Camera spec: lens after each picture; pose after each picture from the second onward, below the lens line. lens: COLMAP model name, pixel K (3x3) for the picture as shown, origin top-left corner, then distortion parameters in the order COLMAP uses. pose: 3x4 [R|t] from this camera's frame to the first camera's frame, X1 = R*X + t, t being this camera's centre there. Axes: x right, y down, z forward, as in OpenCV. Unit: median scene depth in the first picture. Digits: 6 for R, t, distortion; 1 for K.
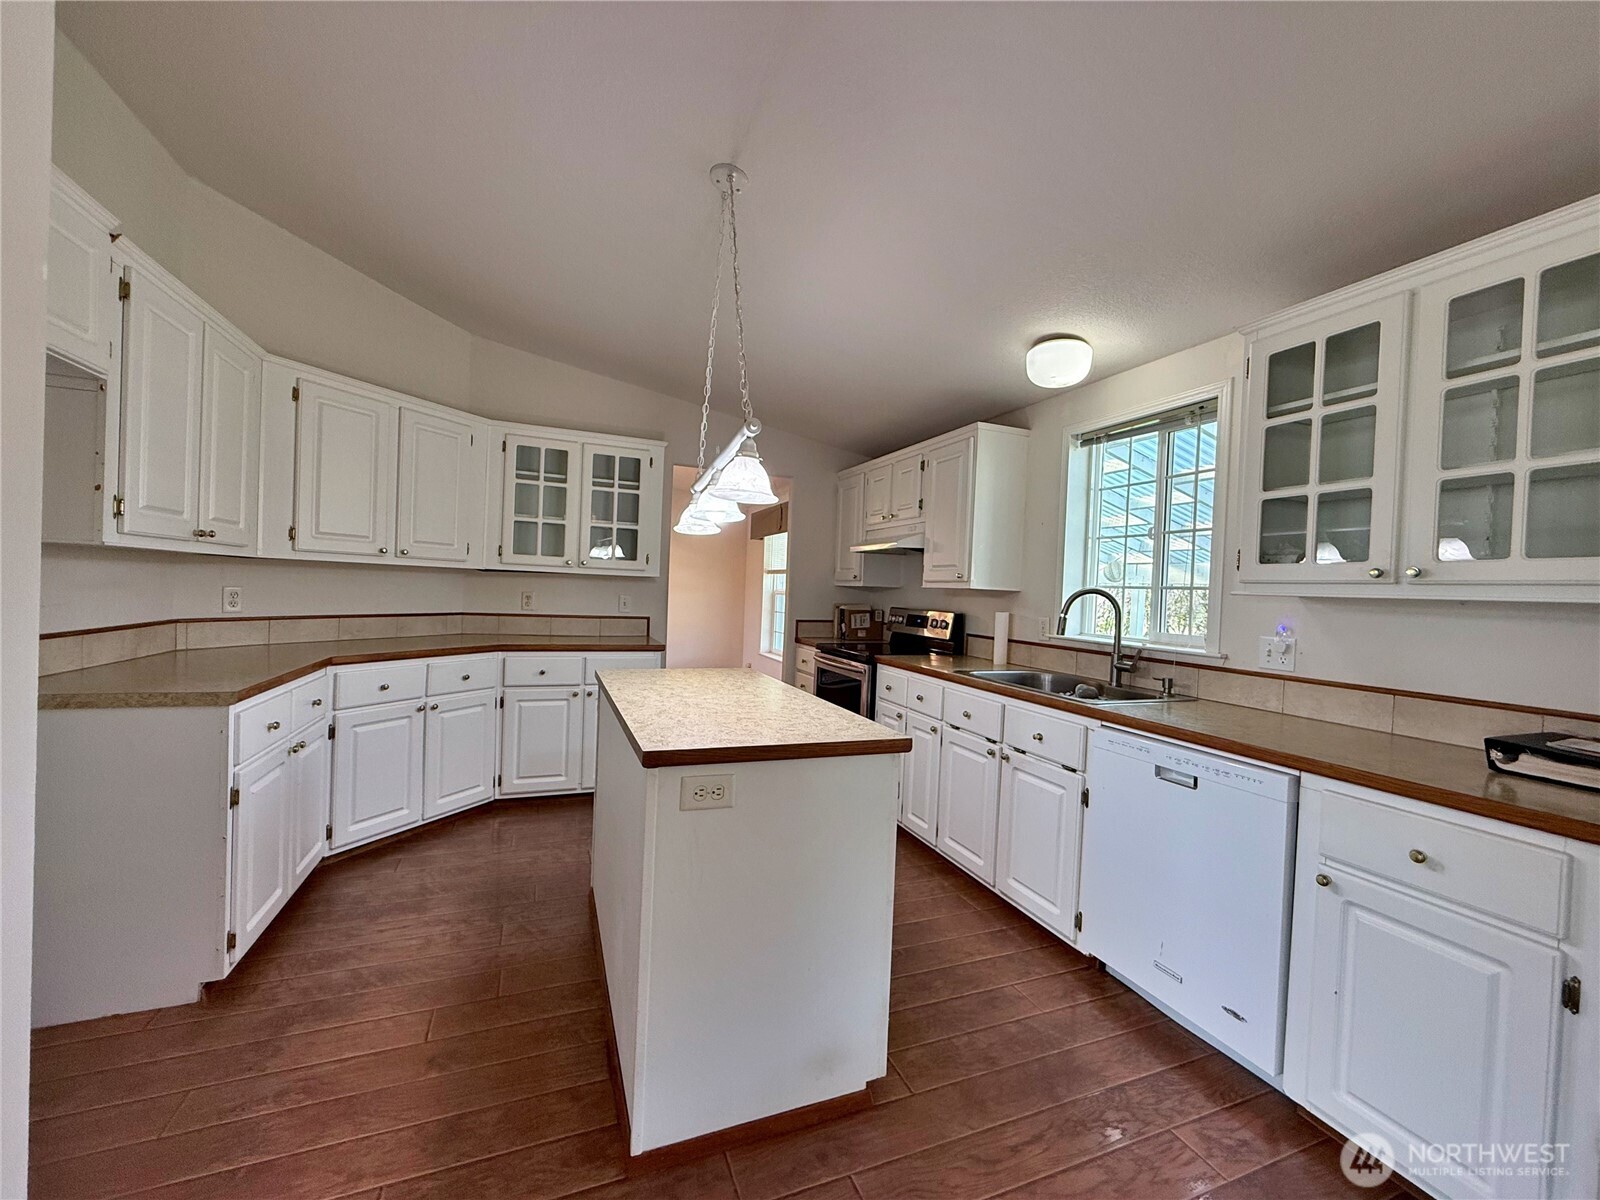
lens RADIAL K [[633.8, 0, 792.6], [0, 633.8, 601.8], [0, 0, 1]] dist [-0.000123, -0.000902]
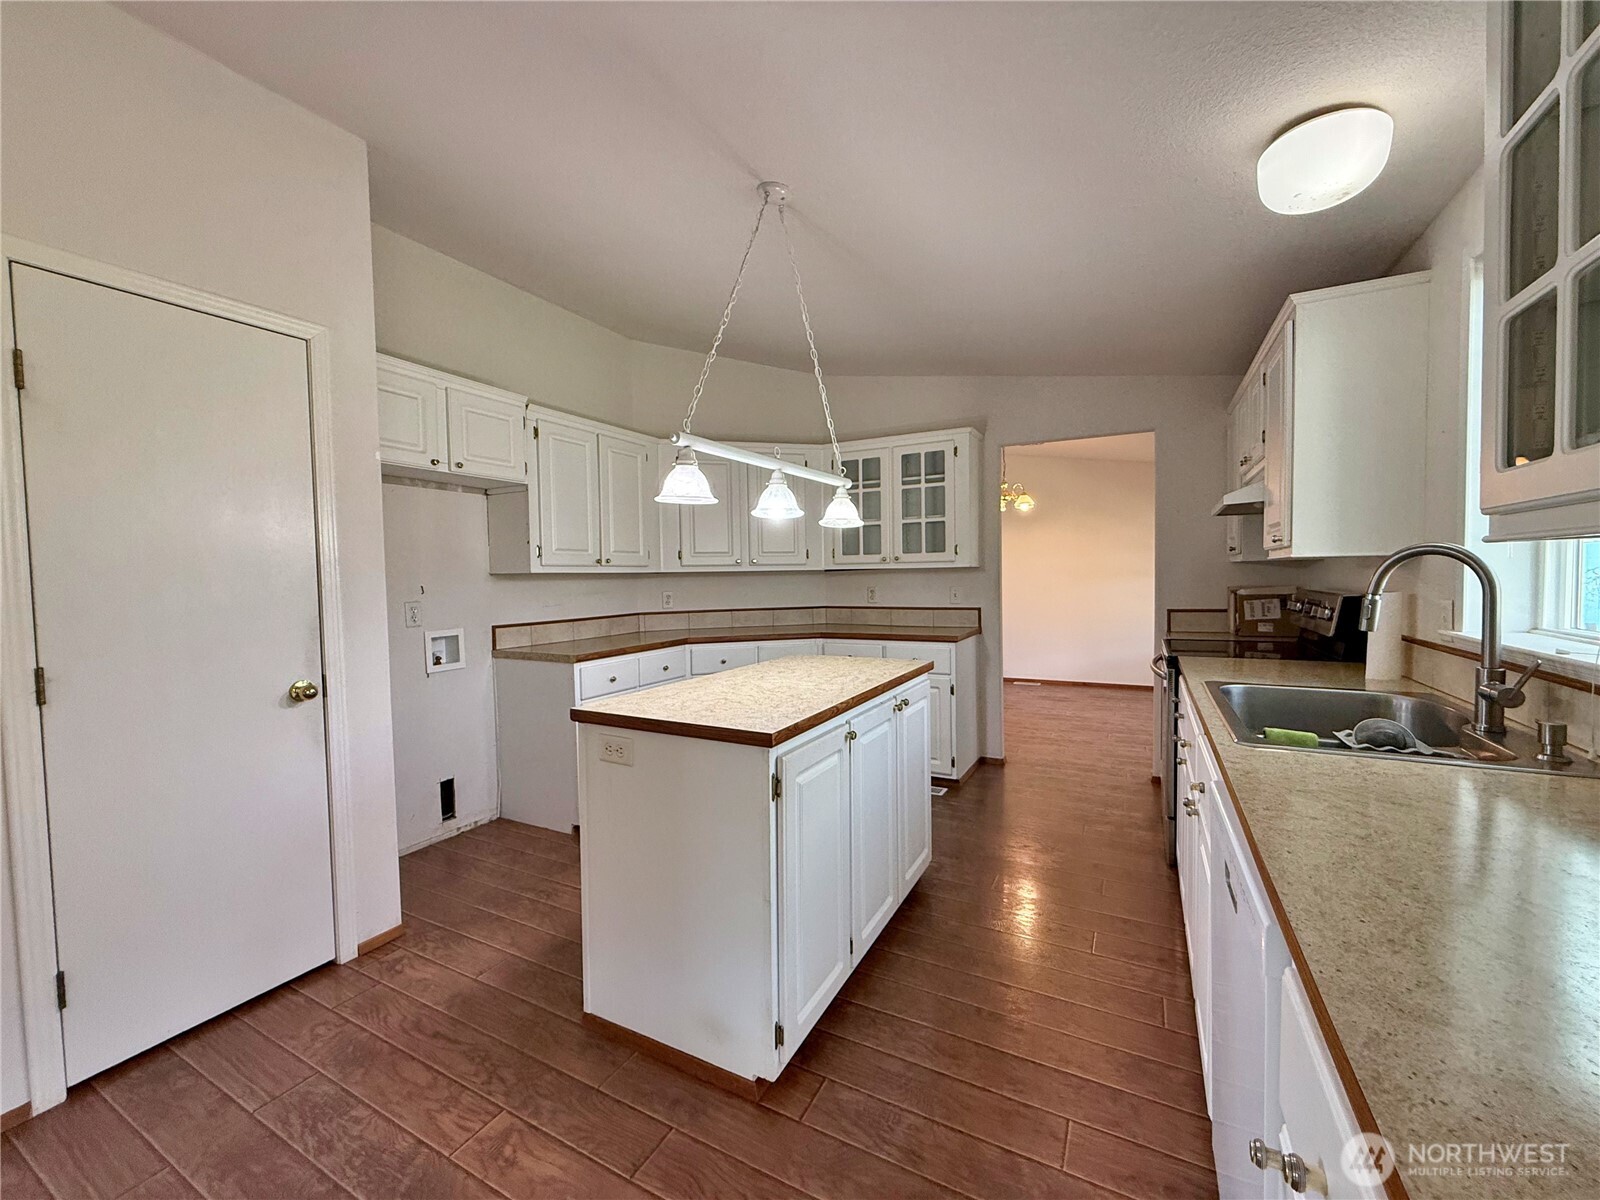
lens RADIAL K [[633.8, 0, 798.3], [0, 633.8, 601.3], [0, 0, 1]] dist [-0.000123, -0.000902]
pose [[0.649848, -0.020335, -0.759792, 0.413969], [0.028454, 0.999592, -0.002416, 0.010096], [0.759531, -0.020049, 0.650162, 0.189010]]
